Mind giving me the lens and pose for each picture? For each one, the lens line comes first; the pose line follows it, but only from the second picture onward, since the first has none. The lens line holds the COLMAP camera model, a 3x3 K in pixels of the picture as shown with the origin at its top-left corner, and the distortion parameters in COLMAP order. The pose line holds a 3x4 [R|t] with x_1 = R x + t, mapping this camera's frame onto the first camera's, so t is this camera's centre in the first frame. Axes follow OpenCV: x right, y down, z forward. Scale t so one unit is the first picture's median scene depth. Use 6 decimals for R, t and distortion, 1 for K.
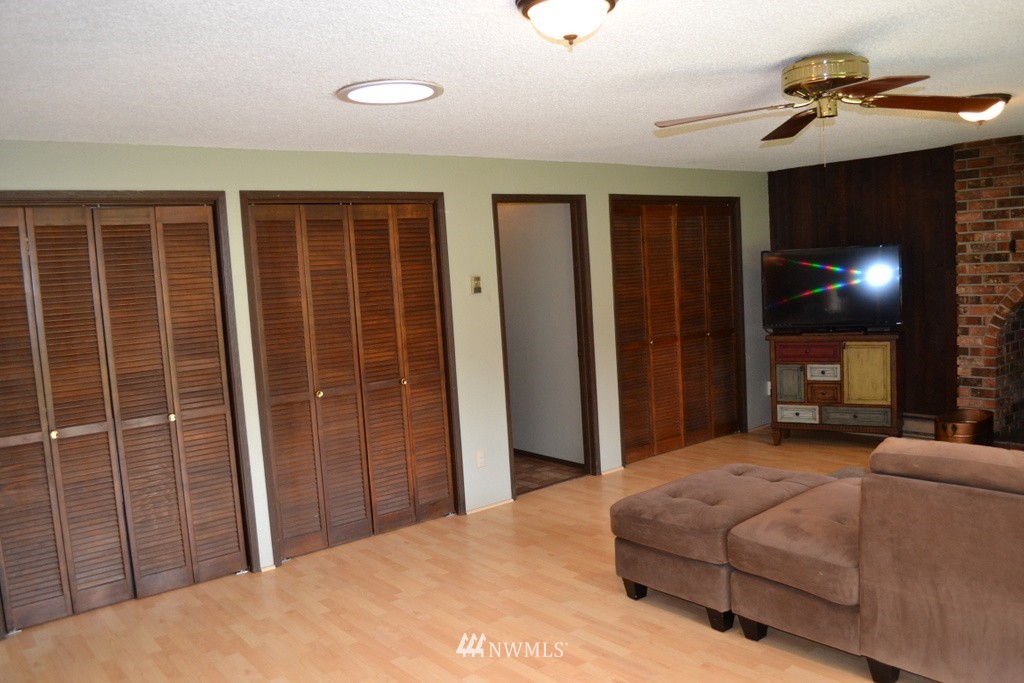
lens RADIAL K [[810.6, 0, 512.0], [0, 810.6, 341.5], [0, 0, 1]] dist [-0.075042, -0.002044]
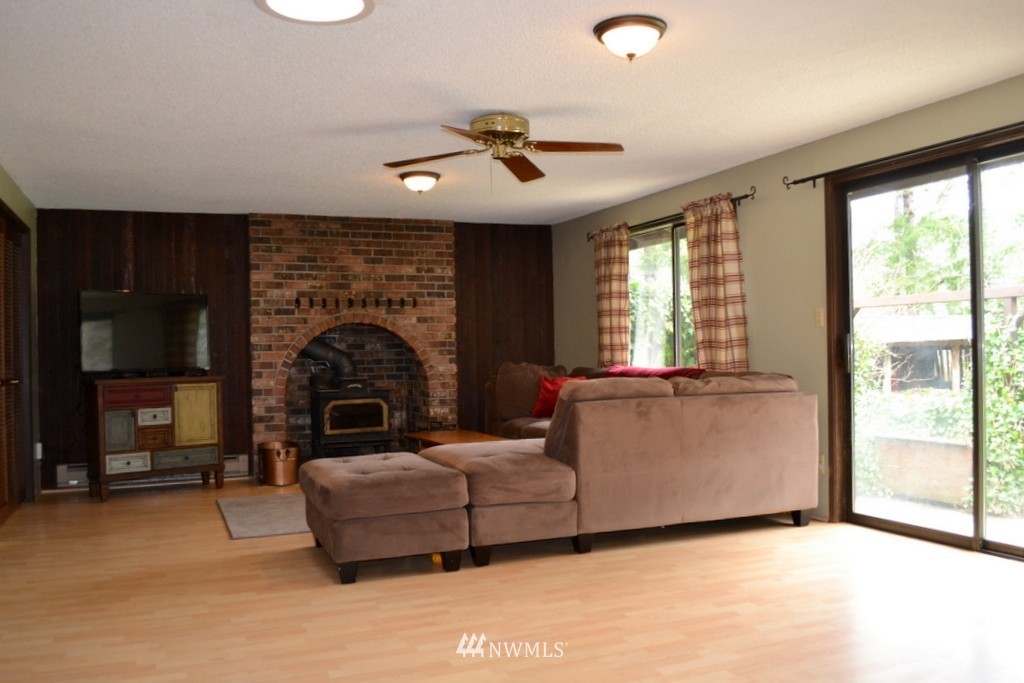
lens RADIAL K [[832.9, 0, 512.0], [0, 832.9, 341.5], [0, 0, 1]] dist [-0.057496, 0.001112]
pose [[0.299312, 0.065503, 0.951904, -0.466421], [0.090688, 0.991171, -0.096721, 0.089179], [-0.949836, 0.115276, 0.290729, 0.299319]]
